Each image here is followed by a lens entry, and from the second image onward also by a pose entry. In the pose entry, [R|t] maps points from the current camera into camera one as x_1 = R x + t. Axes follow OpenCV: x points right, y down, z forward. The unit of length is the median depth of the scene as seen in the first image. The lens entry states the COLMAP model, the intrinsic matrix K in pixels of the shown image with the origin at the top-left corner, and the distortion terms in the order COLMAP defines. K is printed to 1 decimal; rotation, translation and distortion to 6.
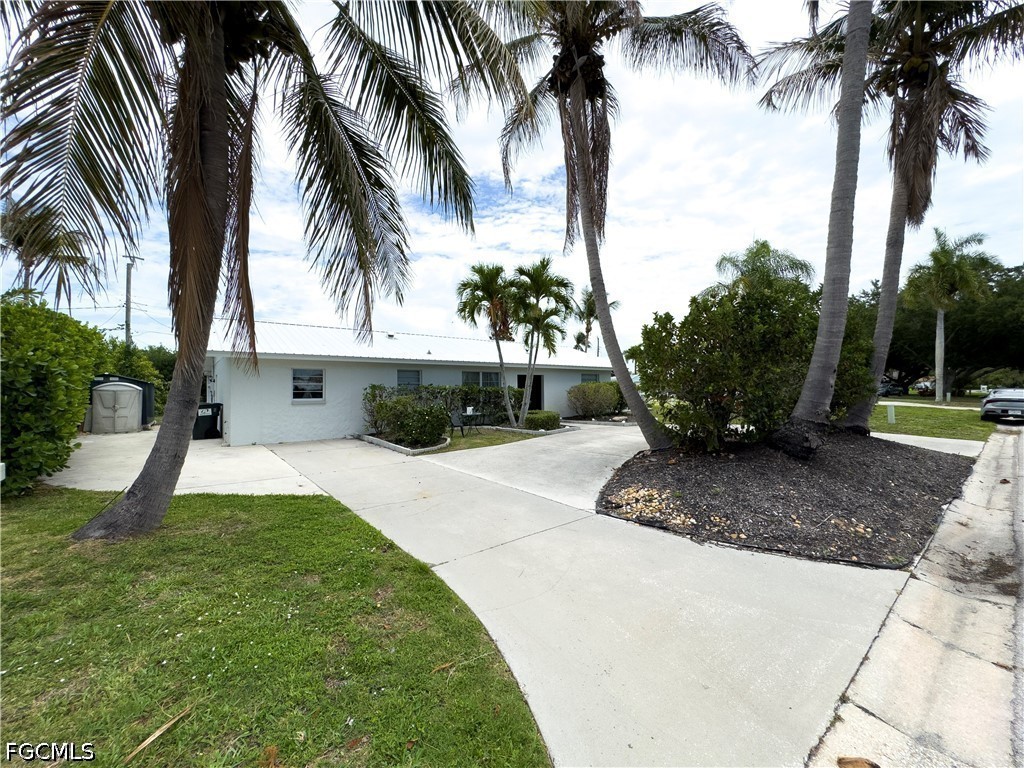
lens RADIAL K [[411.0, 0, 511.3], [0, 411.0, 385.9], [0, 0, 1]] dist [-0.002902, 0.000328]
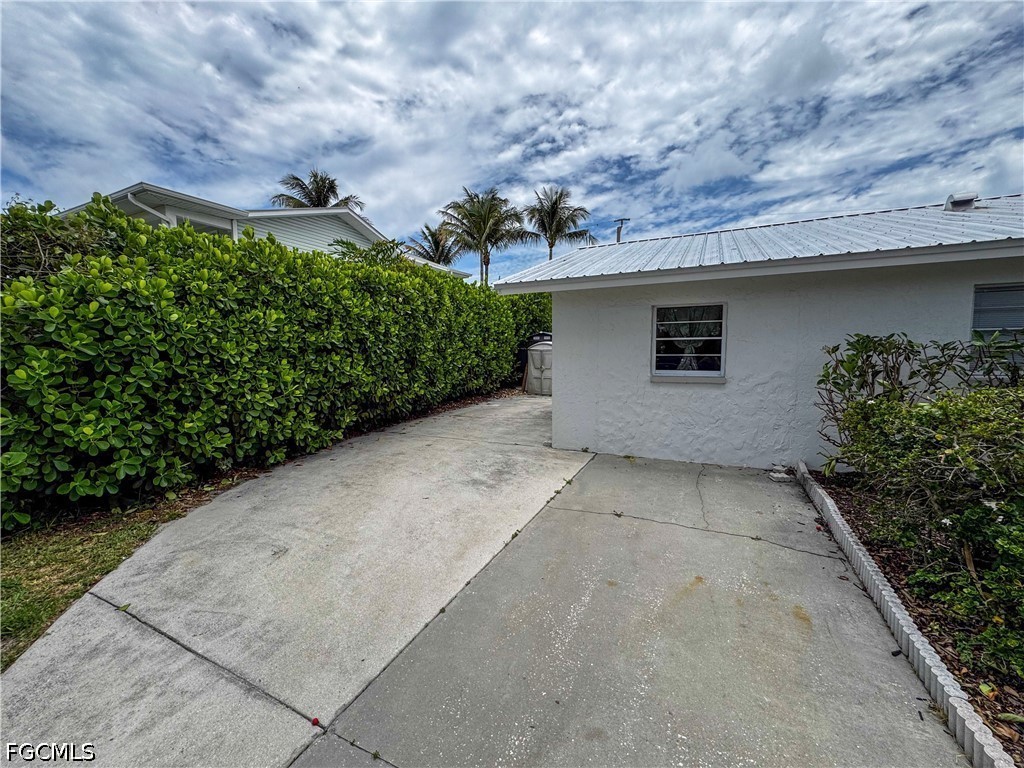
lens RADIAL K [[411.0, 0, 510.0], [0, 411.0, 383.7], [0, 0, 1]] dist [-0.002902, 0.000328]
pose [[0.431566, 0.076469, -0.898835, -0.164407], [0.012628, 0.995791, 0.090781, 0.001276], [0.901993, -0.050528, 0.428784, 0.615709]]
